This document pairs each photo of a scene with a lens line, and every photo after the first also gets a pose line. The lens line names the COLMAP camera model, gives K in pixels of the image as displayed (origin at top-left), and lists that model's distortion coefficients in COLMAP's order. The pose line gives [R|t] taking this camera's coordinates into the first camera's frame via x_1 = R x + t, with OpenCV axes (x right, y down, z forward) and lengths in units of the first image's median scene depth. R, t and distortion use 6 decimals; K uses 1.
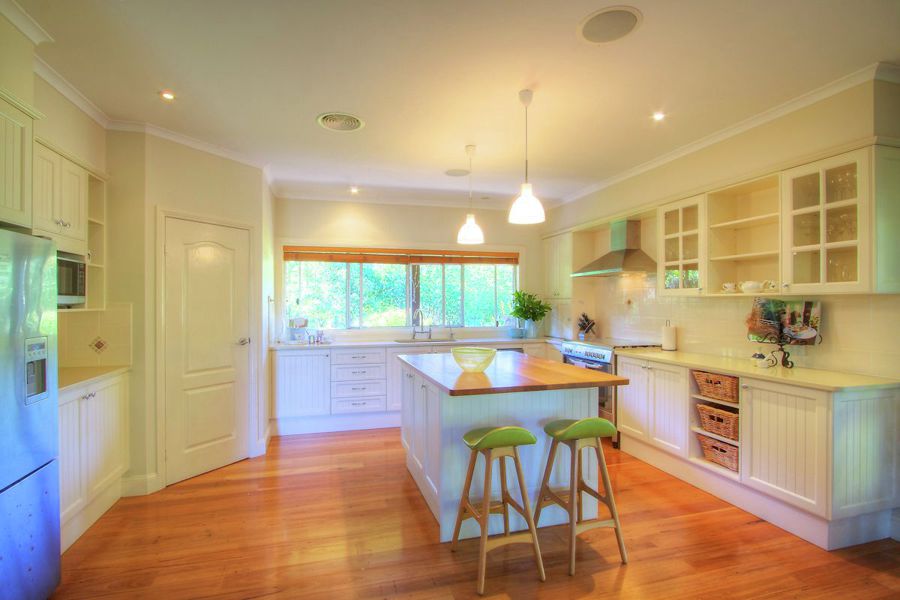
lens RADIAL K [[433.1, 0, 445.5], [0, 433.1, 305.1], [0, 0, 1]] dist [-0.016284, 0.002274]
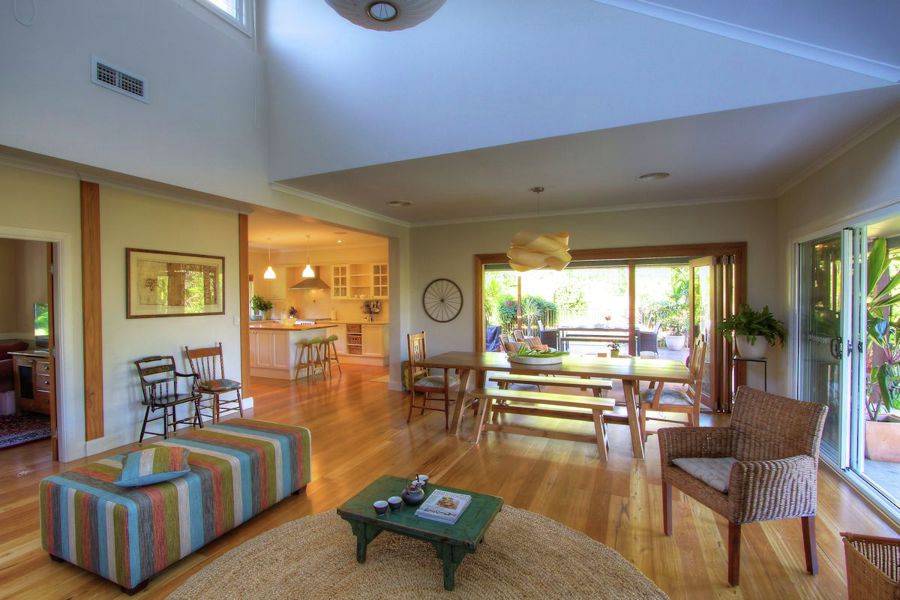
lens RADIAL K [[433.1, 0, 430.0], [0, 433.1, 302.9], [0, 0, 1]] dist [-0.016284, 0.002274]
pose [[0.660925, -0.016489, 0.750271, -1.367416], [0.010601, 0.999864, 0.012636, -0.030598], [-0.750377, -0.000398, 0.661010, -1.491322]]
